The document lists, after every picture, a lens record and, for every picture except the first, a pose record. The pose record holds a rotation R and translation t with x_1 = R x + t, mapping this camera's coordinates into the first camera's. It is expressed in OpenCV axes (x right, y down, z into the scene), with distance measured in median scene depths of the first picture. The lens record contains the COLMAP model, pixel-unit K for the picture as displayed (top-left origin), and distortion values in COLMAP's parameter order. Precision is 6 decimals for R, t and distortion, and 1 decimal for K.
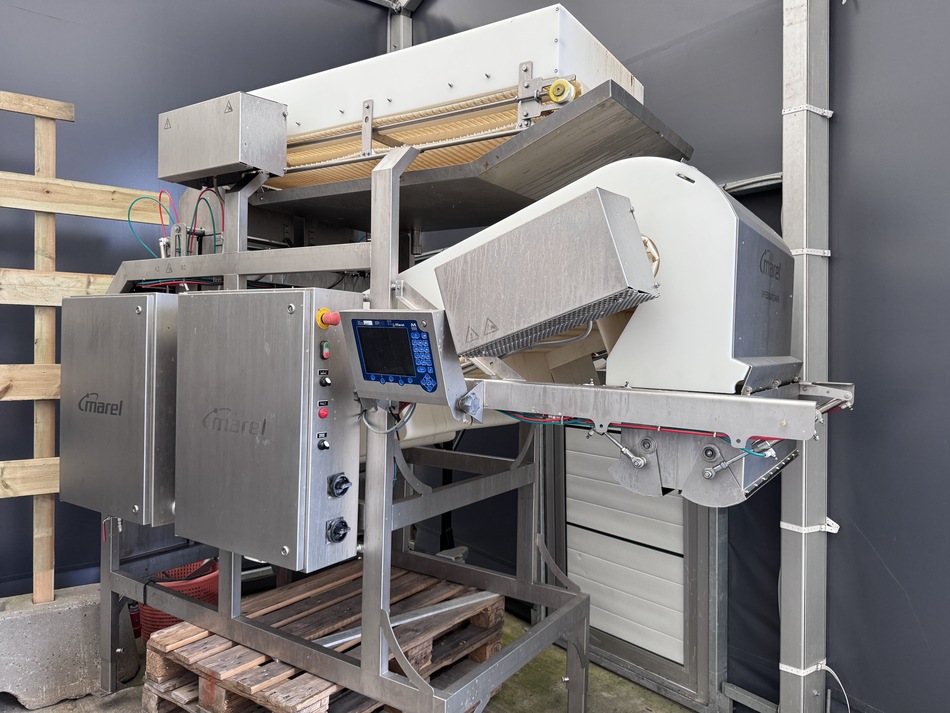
lens RADIAL K [[668.6, 0, 475.0], [0, 668.6, 356.5], [0, 0, 1]] dist [0.002313, -0.000328]
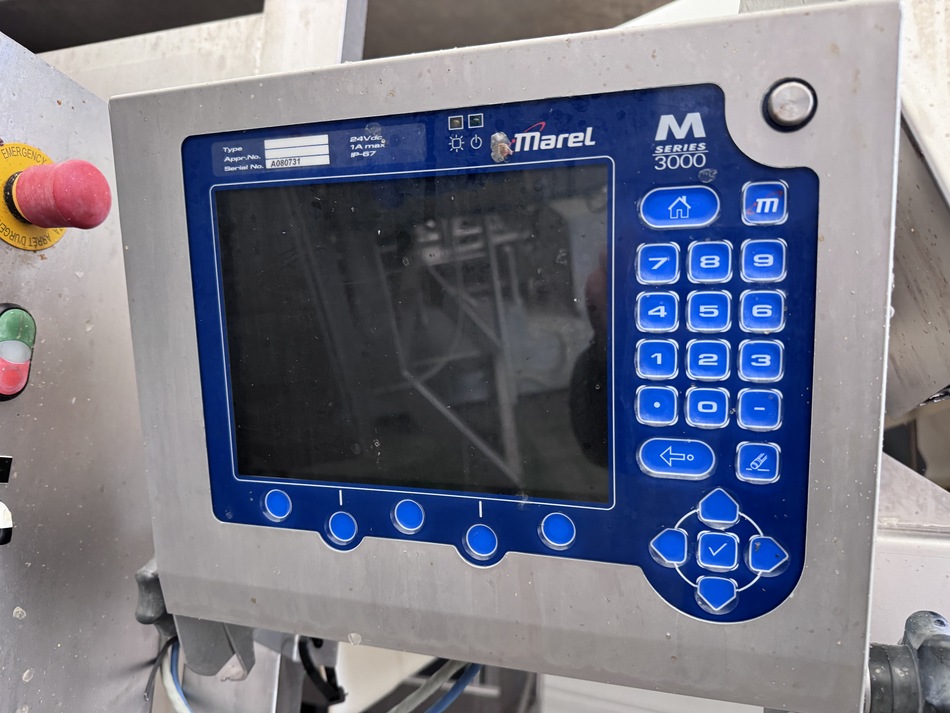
lens RADIAL K [[668.6, 0, 475.0], [0, 668.6, 356.5], [0, 0, 1]] dist [0.002313, -0.000328]
pose [[0.959328, 0.080846, 0.270469, -0.158667], [-0.030515, 0.982198, -0.185355, 0.025093], [-0.280640, 0.169563, 0.944717, 0.847584]]
